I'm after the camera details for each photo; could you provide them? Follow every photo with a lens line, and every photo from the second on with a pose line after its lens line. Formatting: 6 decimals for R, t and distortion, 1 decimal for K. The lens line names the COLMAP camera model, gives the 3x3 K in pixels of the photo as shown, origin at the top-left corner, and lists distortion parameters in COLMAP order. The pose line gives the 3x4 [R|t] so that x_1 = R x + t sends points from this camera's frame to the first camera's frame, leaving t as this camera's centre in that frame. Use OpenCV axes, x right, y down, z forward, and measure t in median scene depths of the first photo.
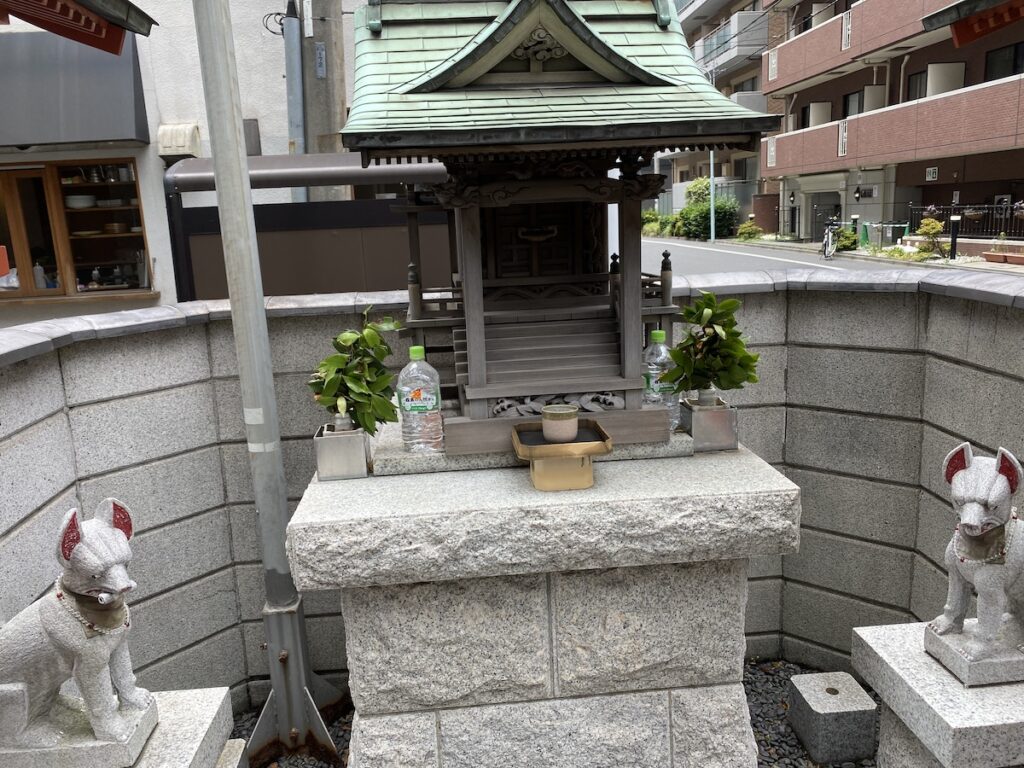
lens RADIAL K [[779.5, 0, 504.1], [0, 779.5, 380.0], [0, 0, 1]] dist [0.006671, -0.006321]
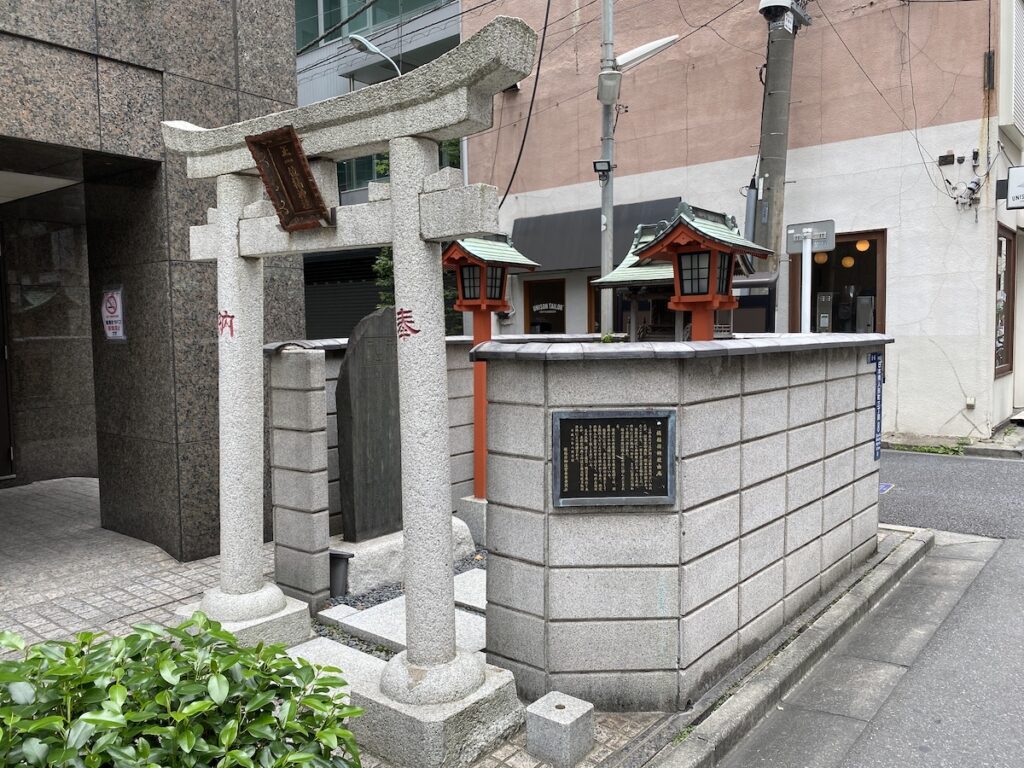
lens RADIAL K [[773.7, 0, 514.0], [0, 773.7, 384.6], [0, 0, 1]] dist [0.051928, -0.072523]
pose [[0.725717, 0.093618, -0.681594, 0.537639], [-0.167204, 0.984996, -0.042738, 0.104369], [0.667366, 0.144981, 0.730482, -0.499384]]
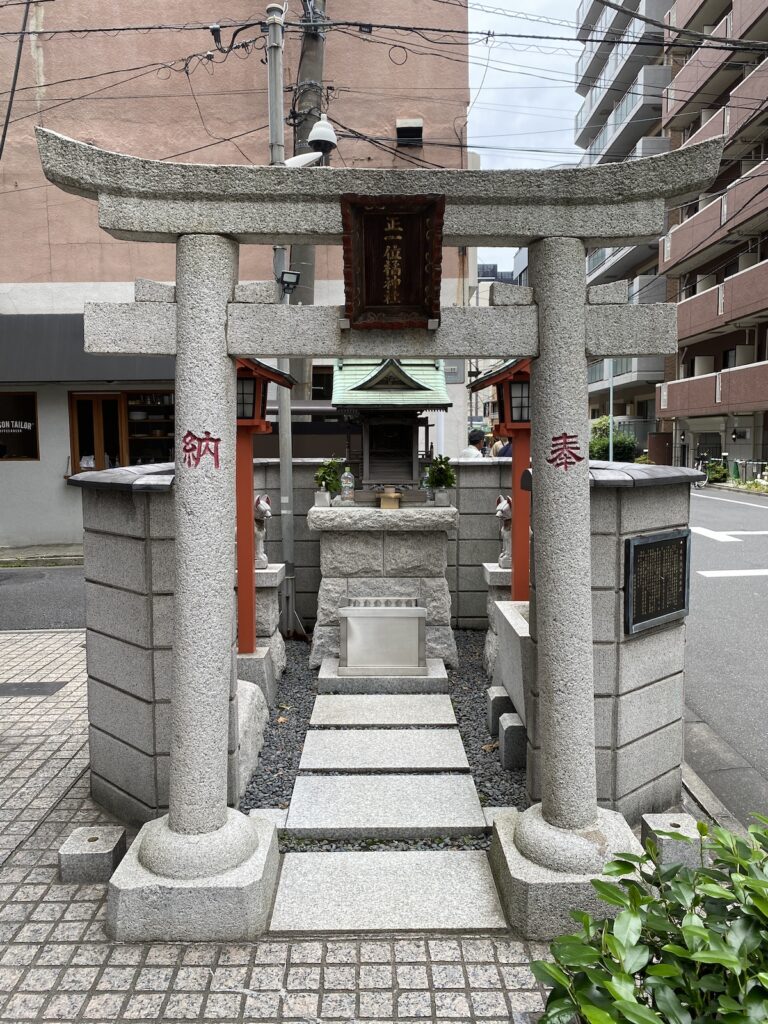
lens RADIAL K [[779.5, 0, 387.2], [0, 779.5, 517.4], [0, 0, 1]] dist [0.006671, -0.006321]
pose [[0.997153, 0.048590, -0.057663, 0.071071], [-0.054730, 0.992403, -0.110181, 0.147455], [0.051871, 0.113024, 0.992237, -0.624850]]
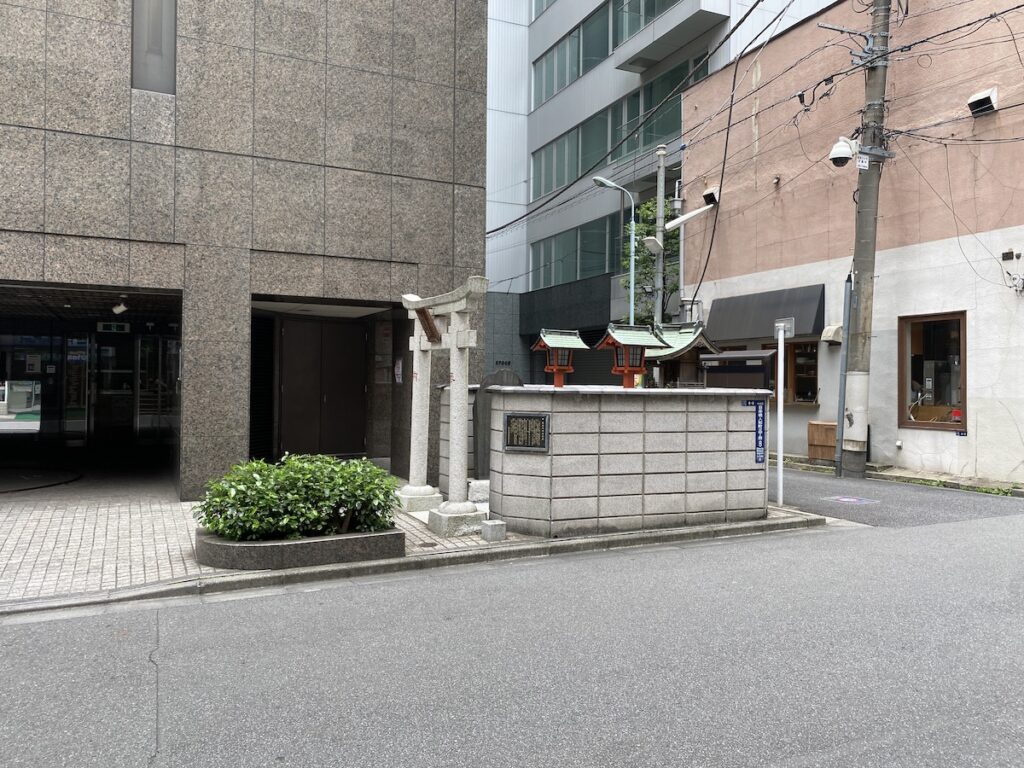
lens RADIAL K [[779.5, 0, 504.1], [0, 779.5, 380.0], [0, 0, 1]] dist [0.006671, -0.006321]
pose [[0.343147, 0.053608, -0.937751, 1.476532], [-0.223159, 0.974437, -0.025954, 0.075581], [0.912387, 0.218173, 0.346338, -0.583424]]
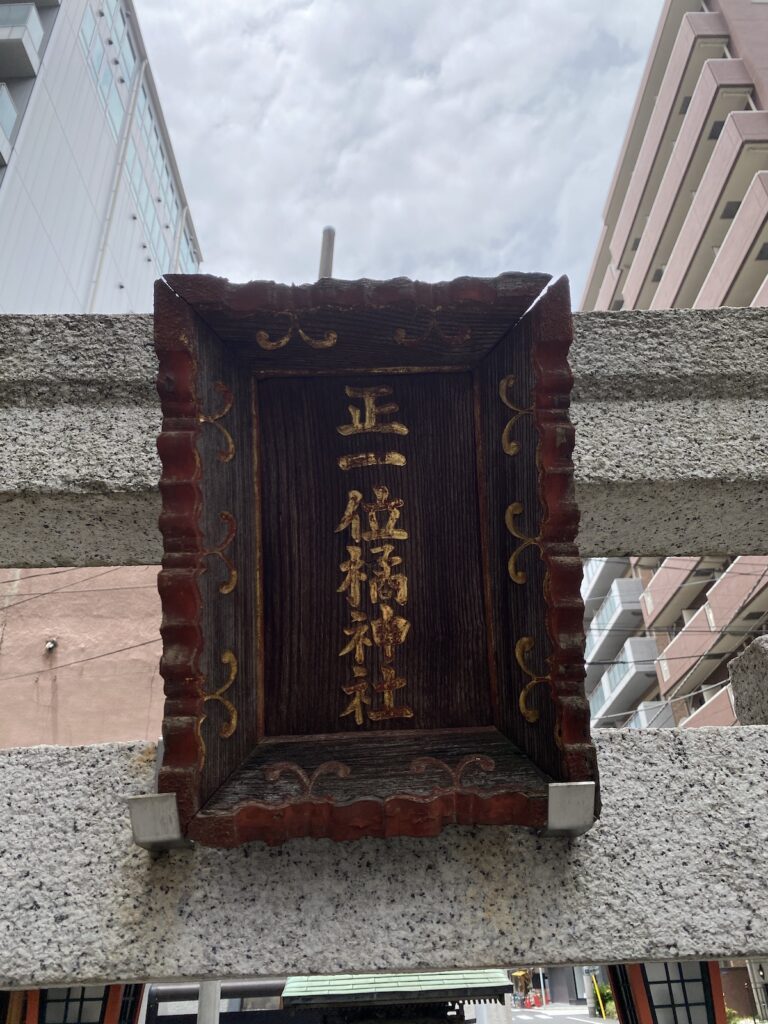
lens RADIAL K [[779.5, 0, 387.2], [0, 779.5, 517.4], [0, 0, 1]] dist [0.006671, -0.006321]
pose [[0.997522, -0.029124, -0.064050, 0.050998], [-0.021888, 0.736696, -0.675870, 0.027560], [0.066869, 0.675597, 0.734233, -0.291950]]
